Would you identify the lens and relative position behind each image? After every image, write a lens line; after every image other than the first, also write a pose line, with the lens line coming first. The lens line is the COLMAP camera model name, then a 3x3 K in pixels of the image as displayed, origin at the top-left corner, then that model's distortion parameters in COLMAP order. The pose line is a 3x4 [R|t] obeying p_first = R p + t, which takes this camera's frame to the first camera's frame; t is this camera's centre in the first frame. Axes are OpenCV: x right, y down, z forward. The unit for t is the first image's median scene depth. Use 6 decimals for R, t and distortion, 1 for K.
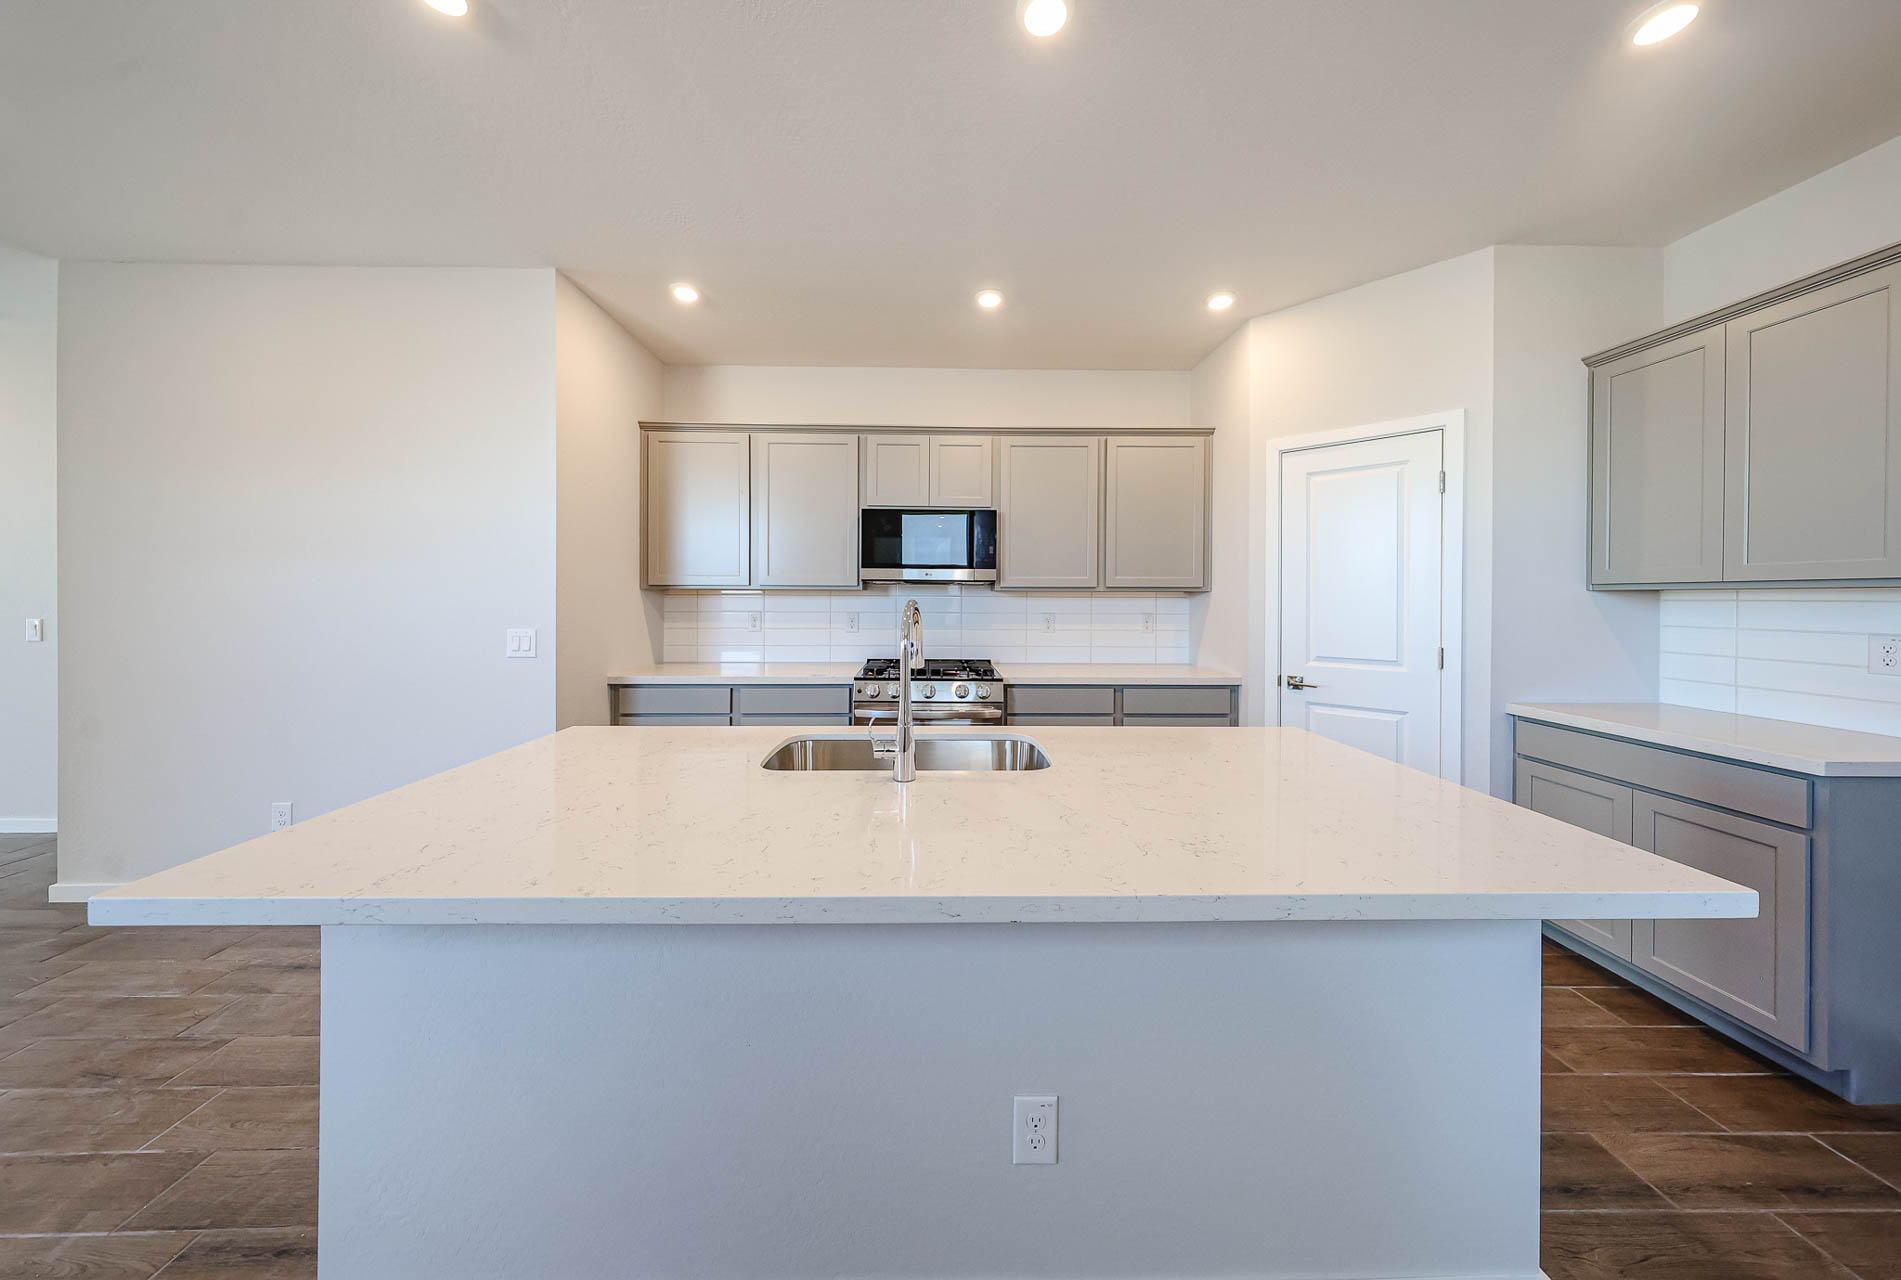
lens RADIAL K [[606.9, 0, 940.9], [0, 606.9, 597.3], [0, 0, 1]] dist [0.007520, -0.000035]
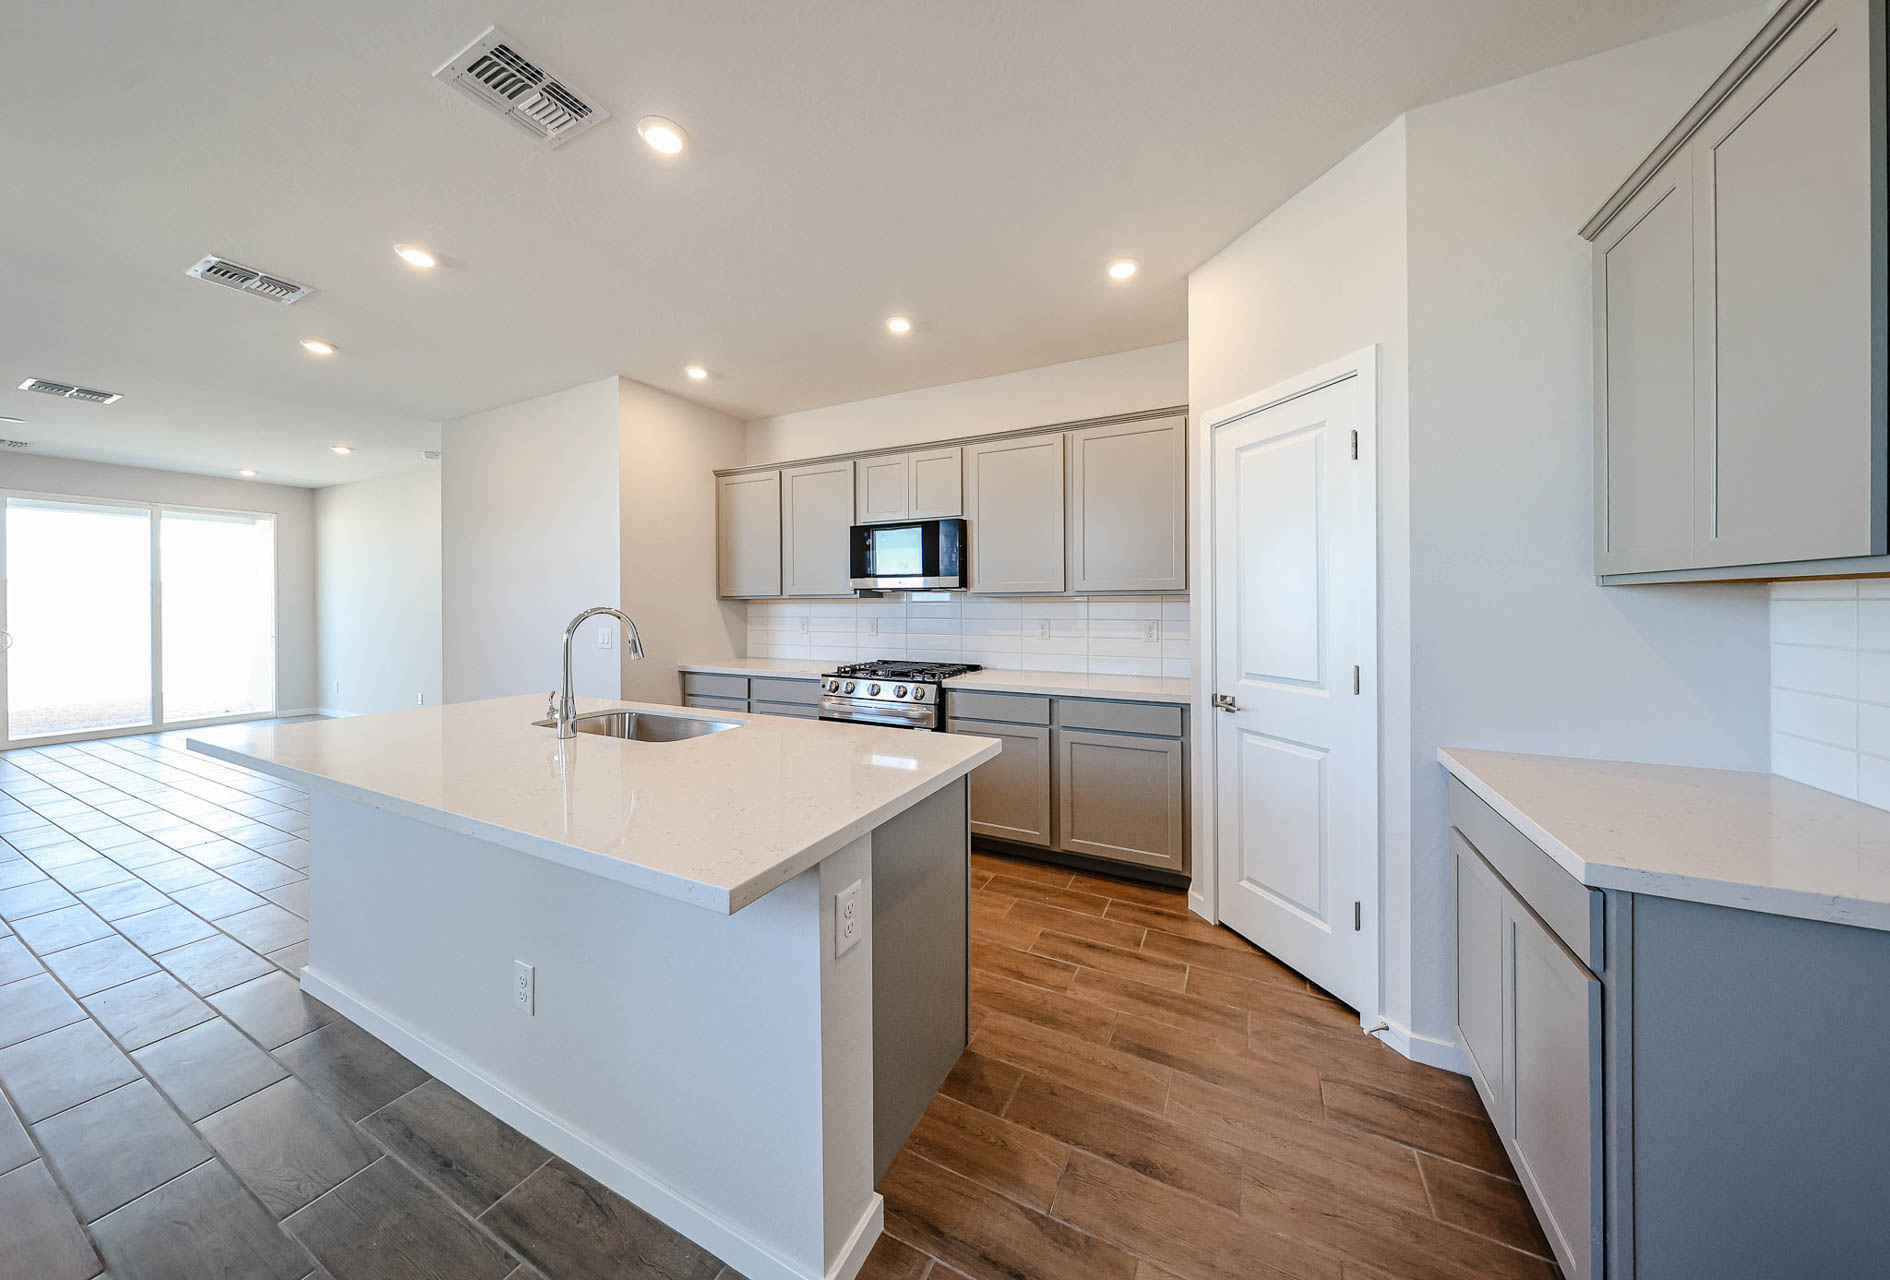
lens RADIAL K [[603.4, 0, 937.7], [0, 603.4, 601.9], [0, 0, 1]] dist [0.007520, -0.000035]
pose [[0.885748, -0.009846, -0.464063, 0.575454], [0.007966, 0.999950, -0.006013, 0.003316], [0.464099, 0.001630, 0.885782, 0.083194]]
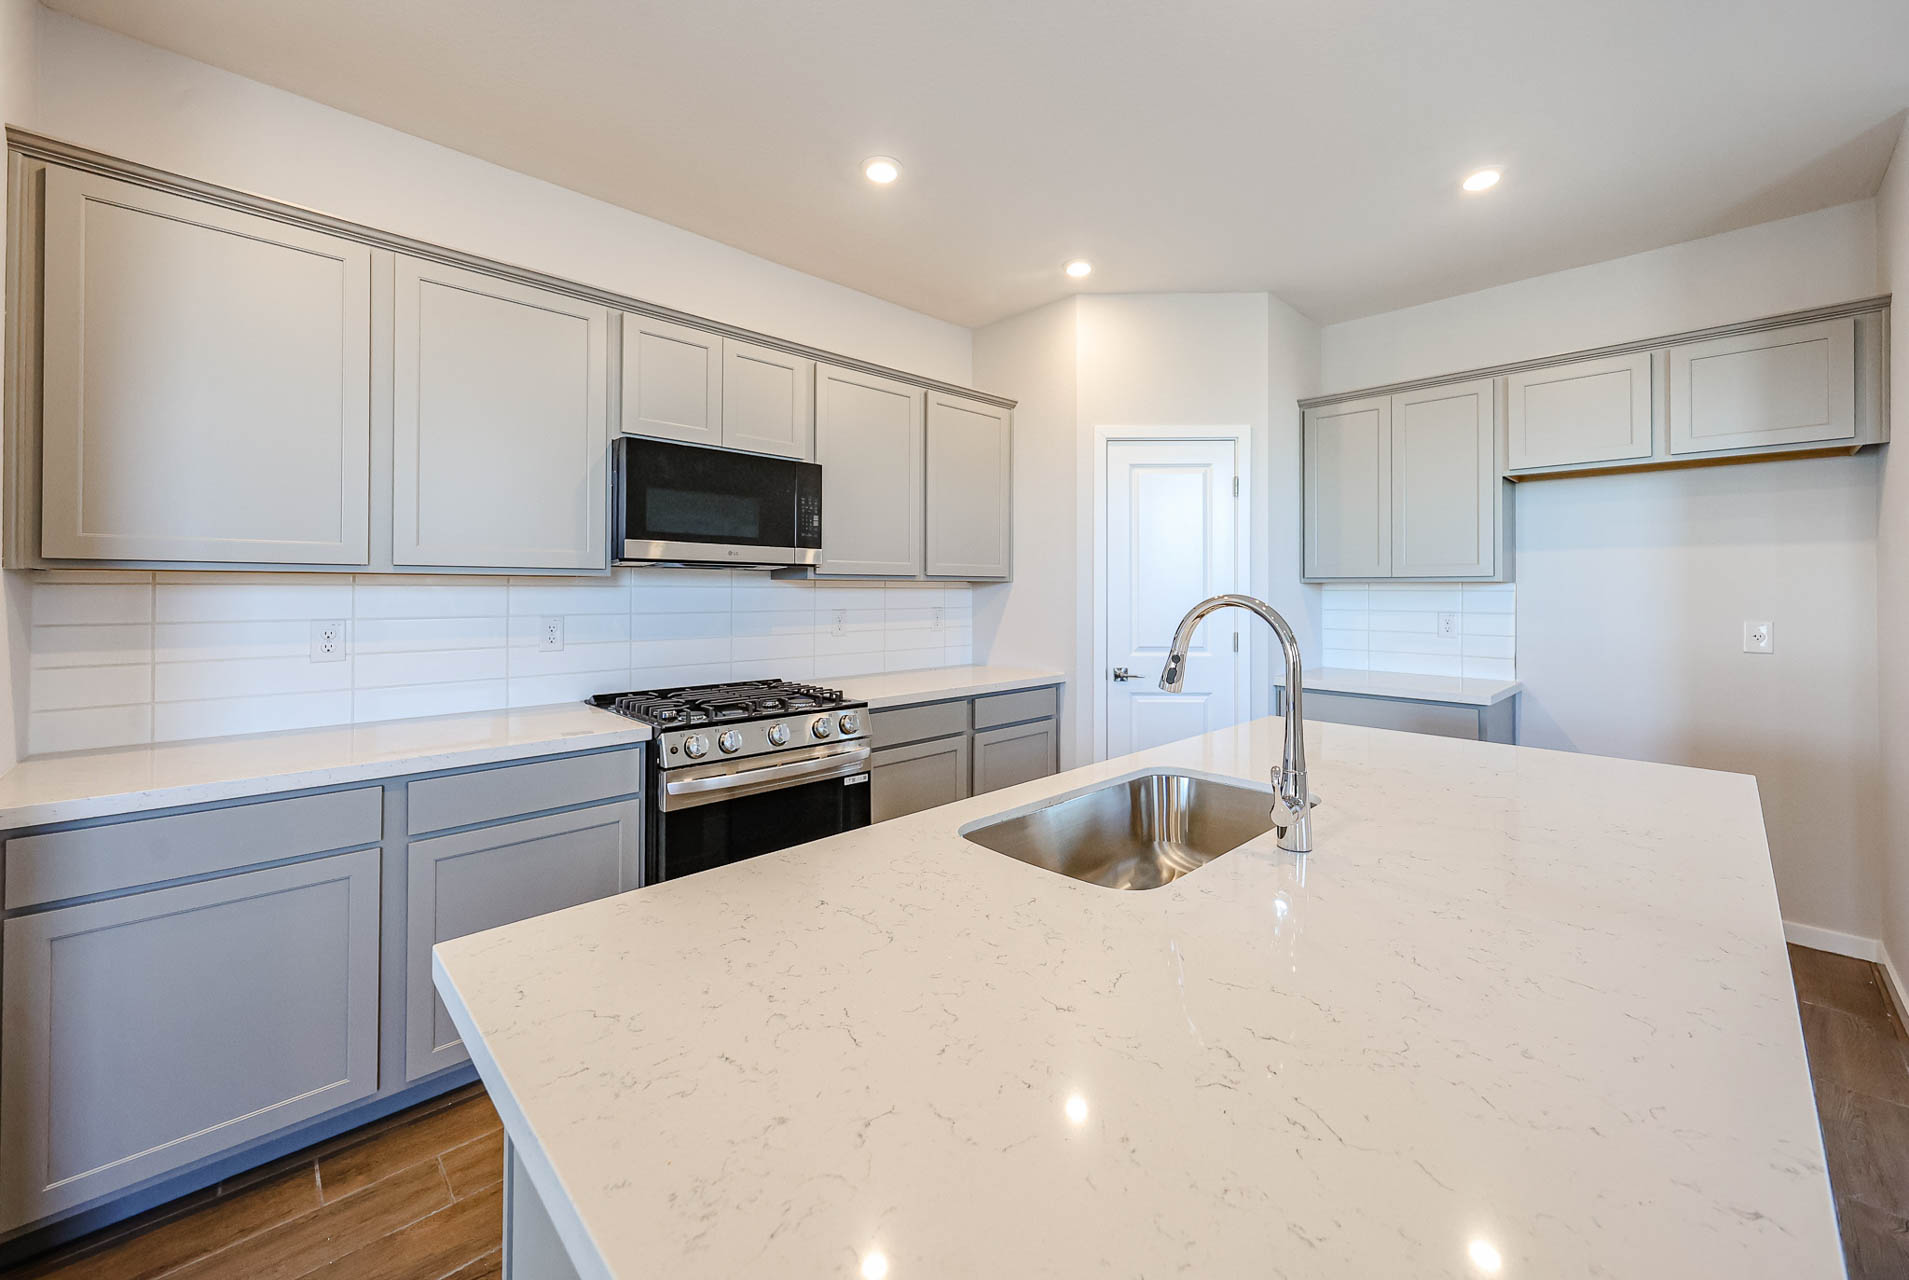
lens RADIAL K [[742.4, 0, 941.6], [0, 742.4, 585.4], [0, 0, 1]] dist [0.004134, -0.000530]
pose [[0.733874, 0.000502, 0.679286, -0.421767], [0.001170, 0.999997, -0.002003, -0.002379], [-0.679285, 0.002265, 0.733871, 0.291317]]
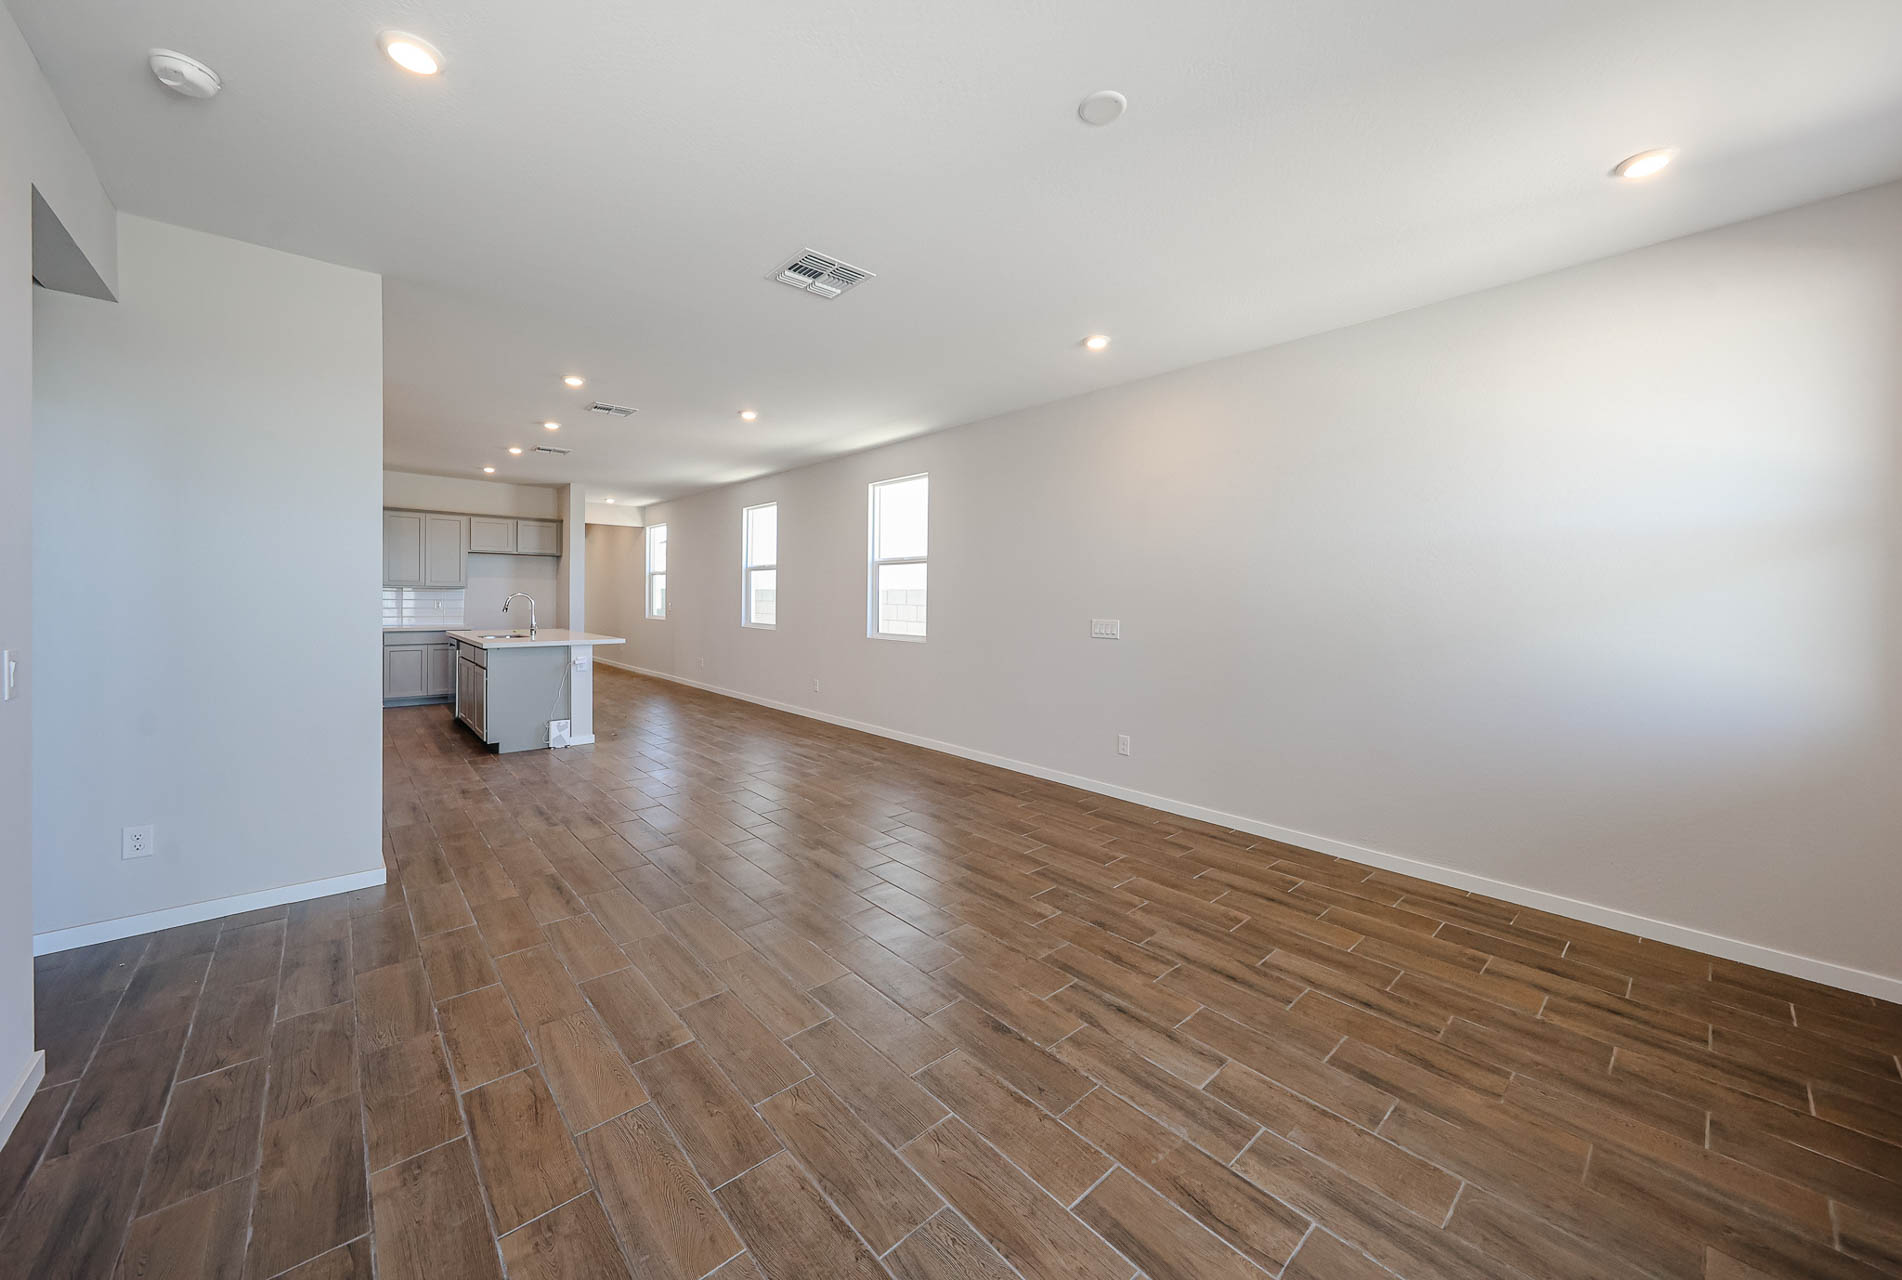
lens RADIAL K [[698.1, 0, 963.1], [0, 698.1, 604.2], [0, 0, 1]] dist [0.000984, -0.000014]
pose [[-0.663356, -0.020115, 0.748034, -2.499010], [-0.015074, 0.999795, 0.013517, -0.014128], [-0.748152, -0.002309, -0.663523, 0.882828]]
